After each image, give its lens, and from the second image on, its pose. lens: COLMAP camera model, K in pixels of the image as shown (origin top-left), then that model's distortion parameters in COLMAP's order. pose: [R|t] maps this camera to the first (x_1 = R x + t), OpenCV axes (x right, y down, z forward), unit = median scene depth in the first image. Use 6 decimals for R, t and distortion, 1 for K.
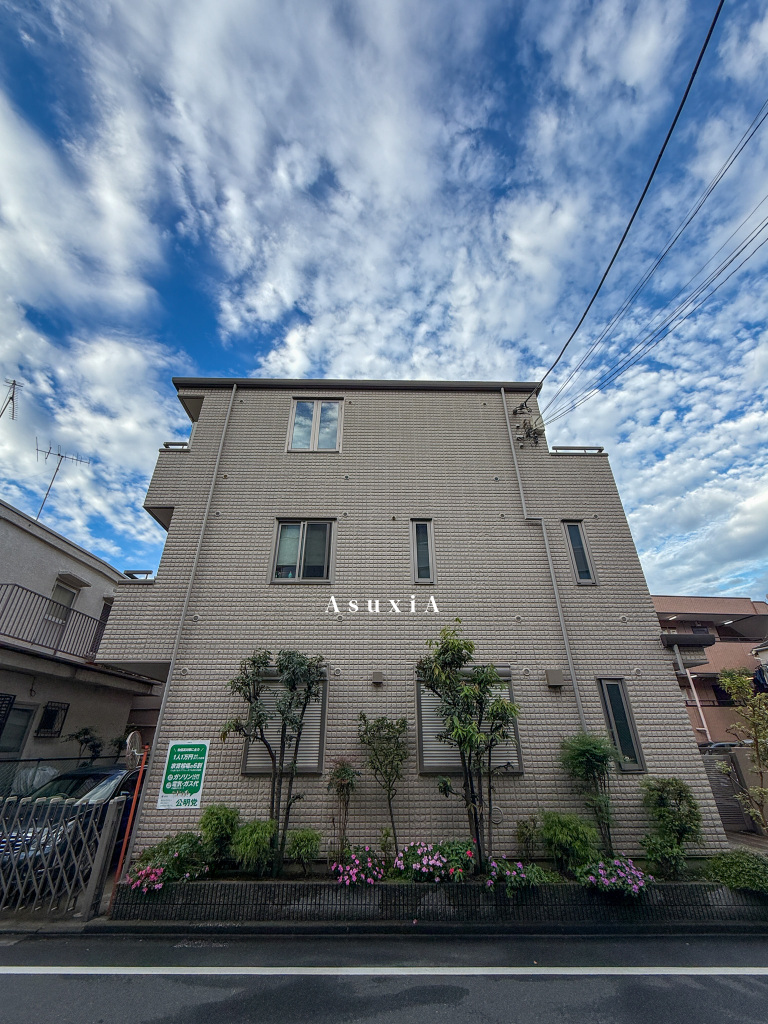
lens RADIAL K [[423.5, 0, 378.9], [0, 423.5, 512.1], [0, 0, 1]] dist [0.001406, 0.000600]
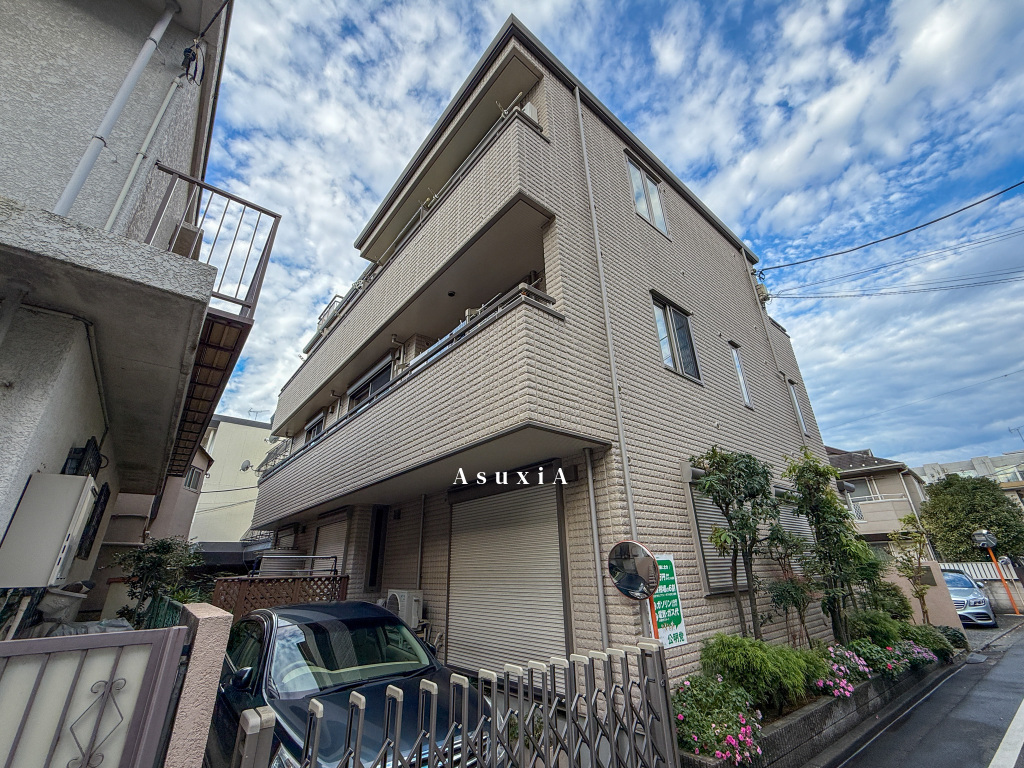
lens RADIAL K [[423.5, 0, 512.7], [0, 423.5, 383.3], [0, 0, 1]] dist [0.001406, 0.000600]
pose [[0.776358, 0.240741, 0.582505, -1.151514], [-0.286769, 0.957902, -0.013683, 0.354059], [-0.561276, -0.156421, 0.812712, 0.624892]]
